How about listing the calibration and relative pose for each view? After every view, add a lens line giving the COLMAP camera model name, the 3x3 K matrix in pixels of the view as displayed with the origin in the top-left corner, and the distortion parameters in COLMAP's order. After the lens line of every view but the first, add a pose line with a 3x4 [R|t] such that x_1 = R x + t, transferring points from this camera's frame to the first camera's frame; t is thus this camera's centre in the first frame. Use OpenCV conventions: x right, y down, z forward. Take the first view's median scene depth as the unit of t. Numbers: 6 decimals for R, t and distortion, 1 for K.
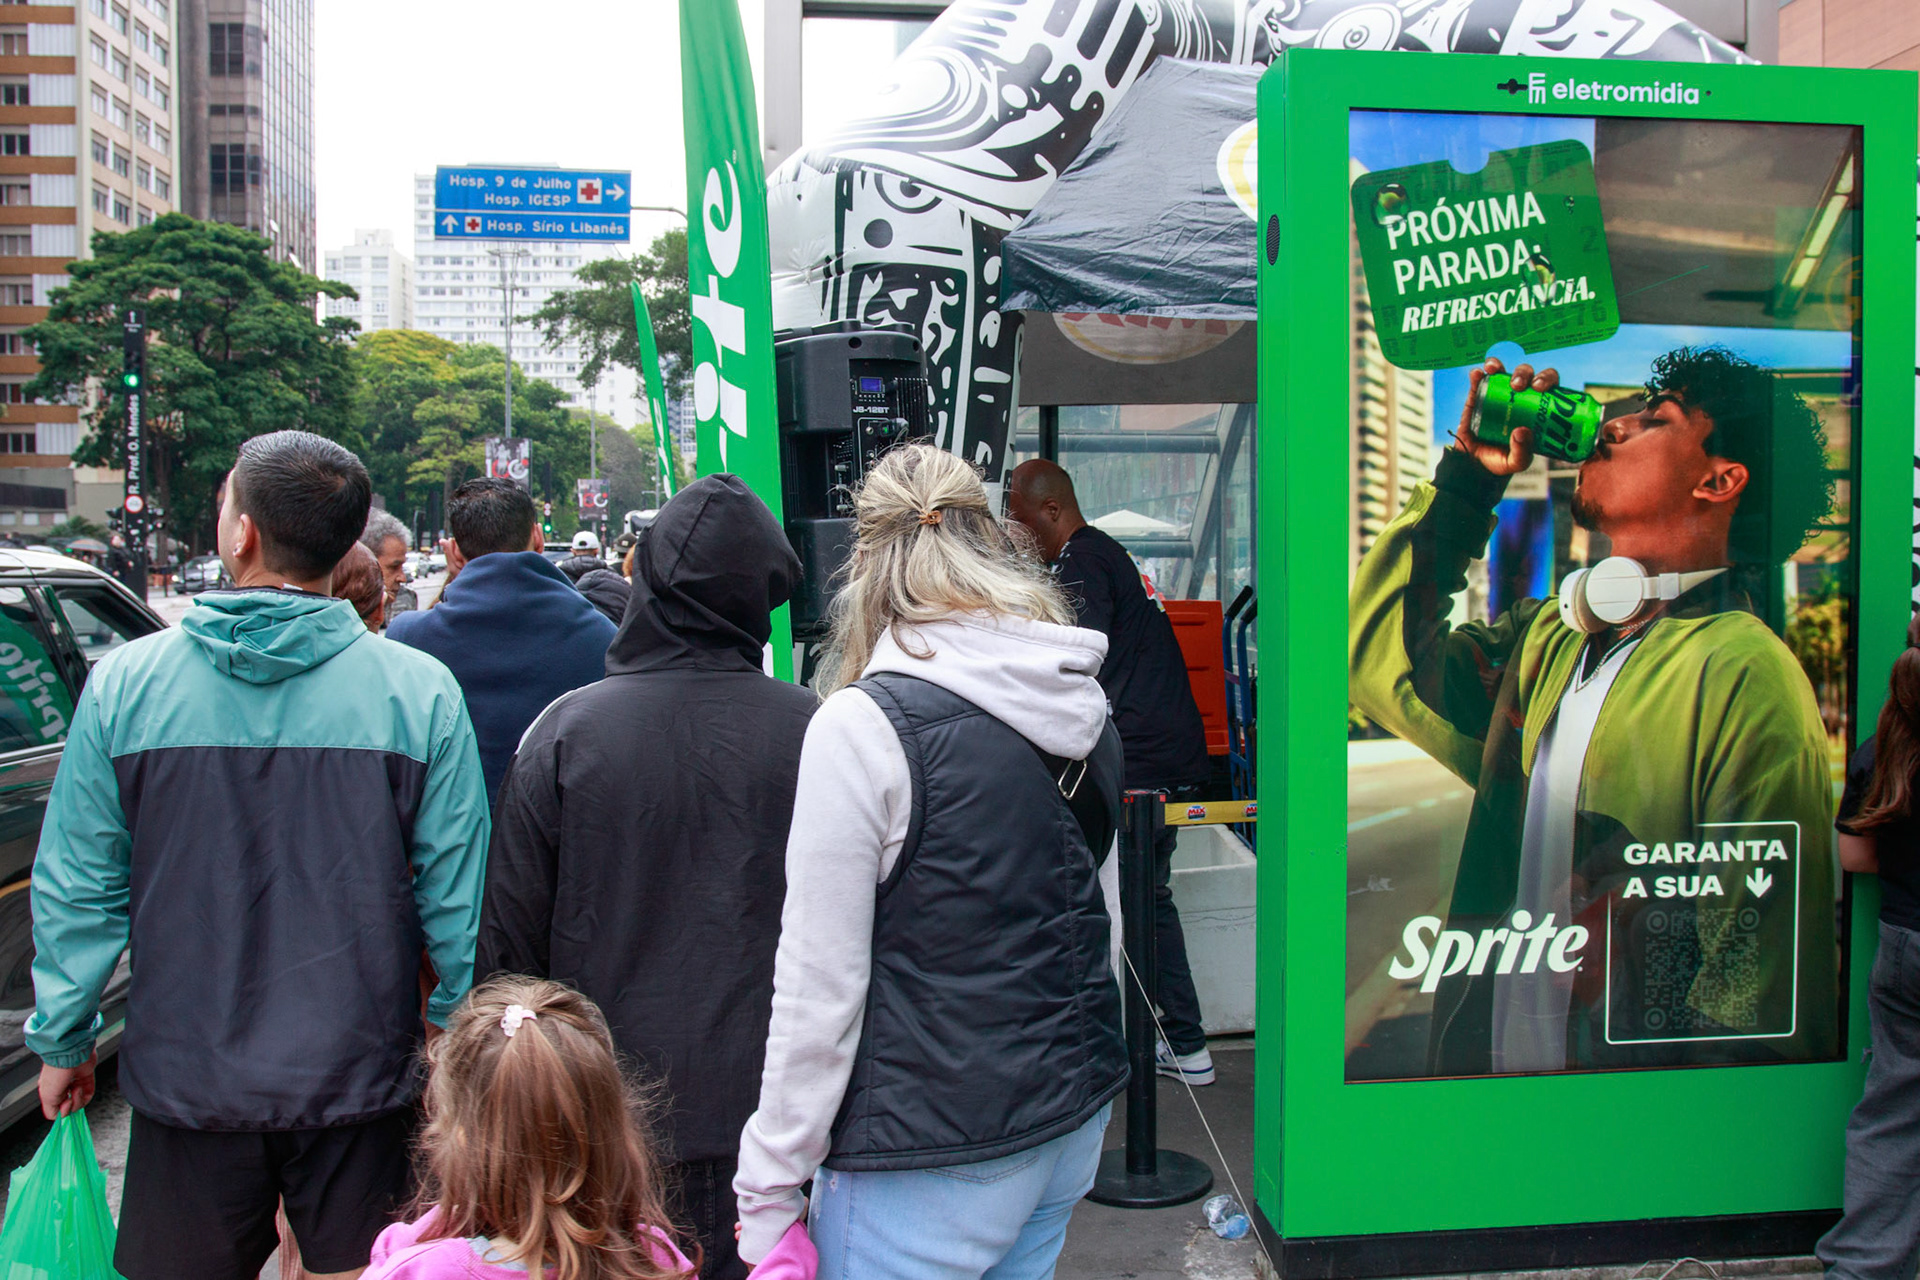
lens RADIAL K [[1590.0, 0, 960.0], [0, 1590.0, 640.0], [0, 0, 1]] dist [-0.093246, 0.073474]
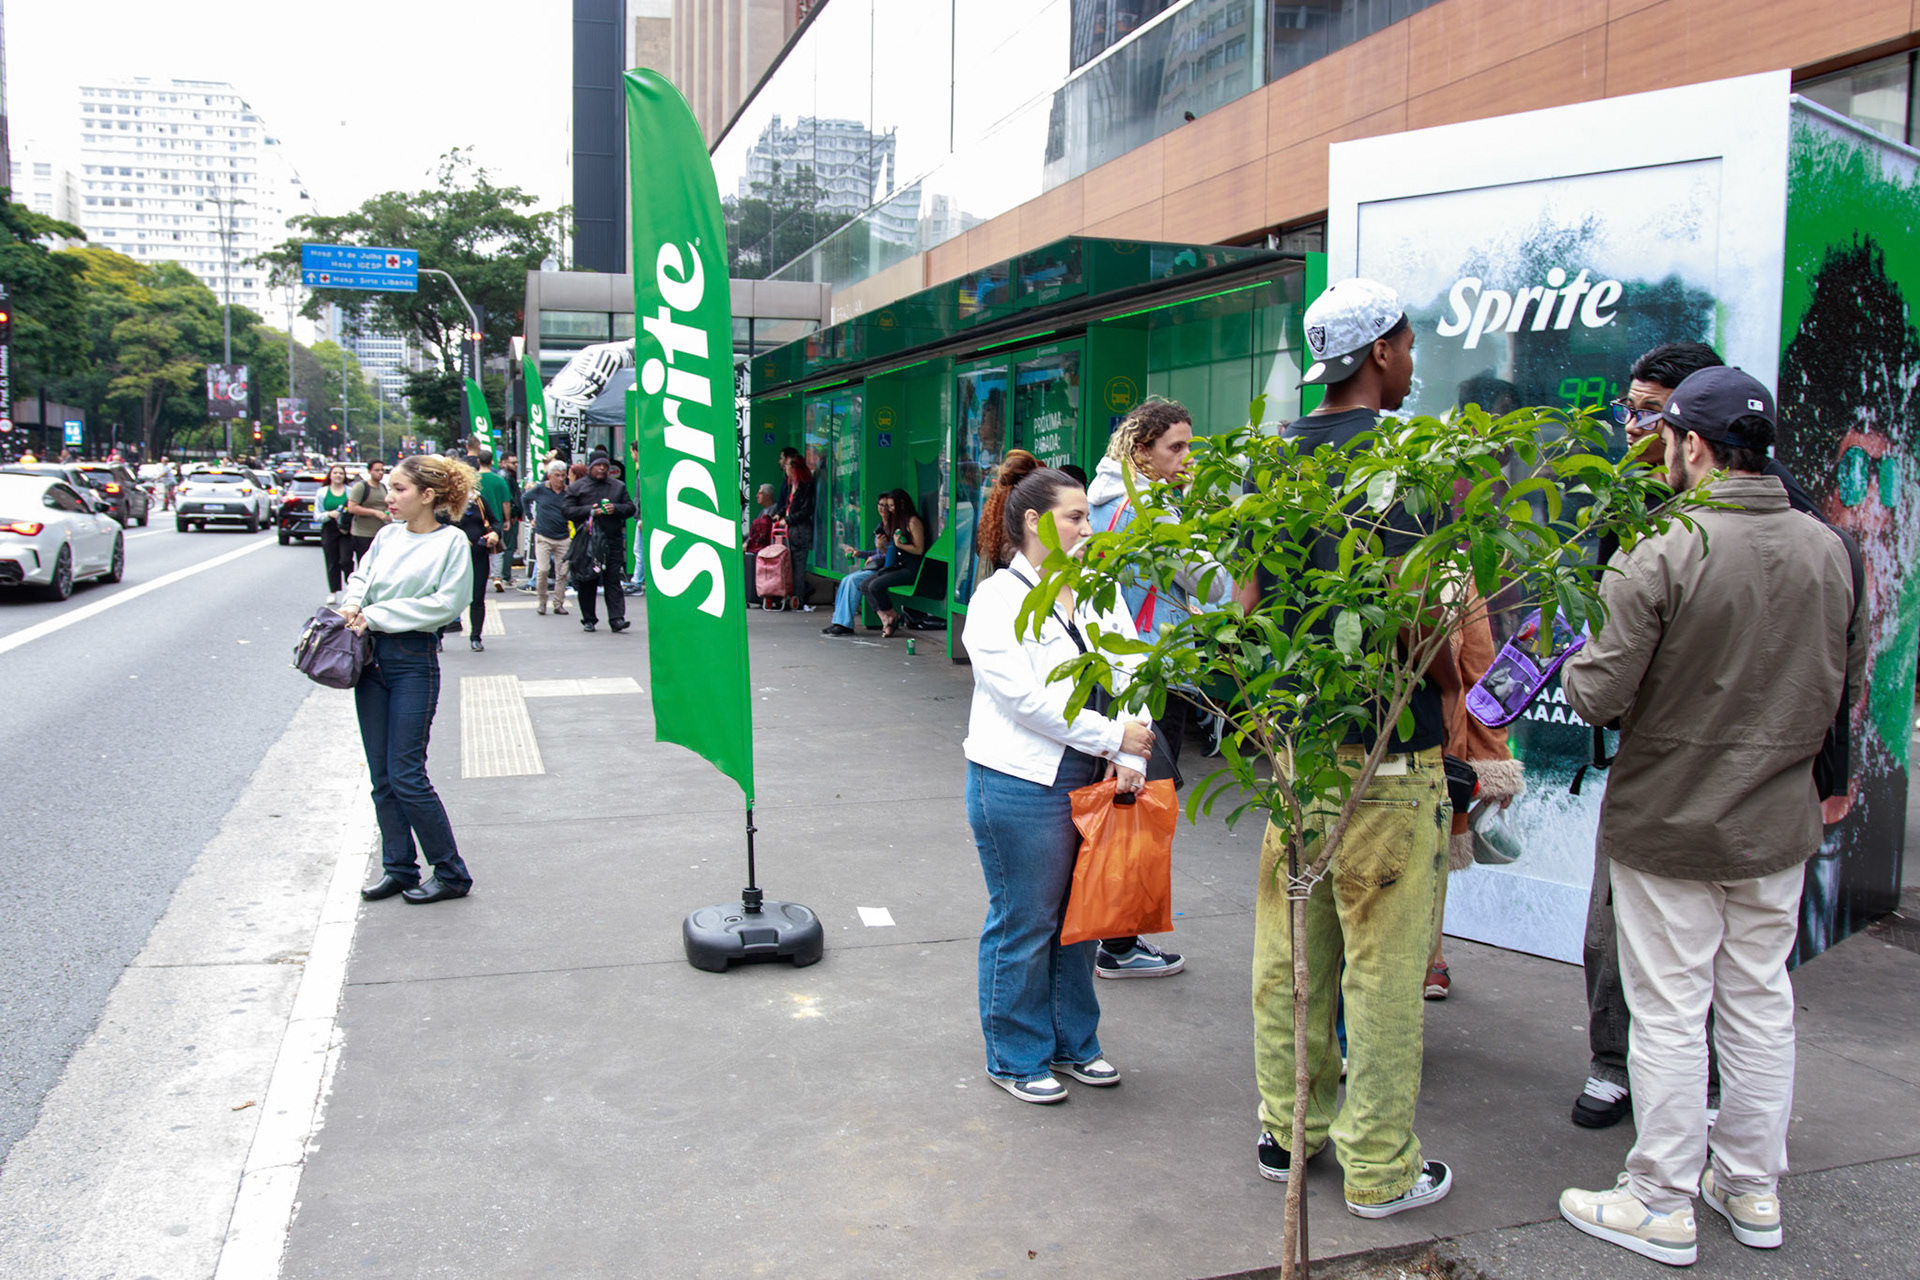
lens RADIAL K [[1590.0, 0, 960.0], [0, 1590.0, 640.0], [0, 0, 1]] dist [-0.093246, 0.073474]
pose [[0.980263, -0.006588, 0.197590, 0.203576], [-0.003525, 0.998703, 0.050783, 0.252335], [-0.197668, -0.050477, 0.978968, -4.486784]]
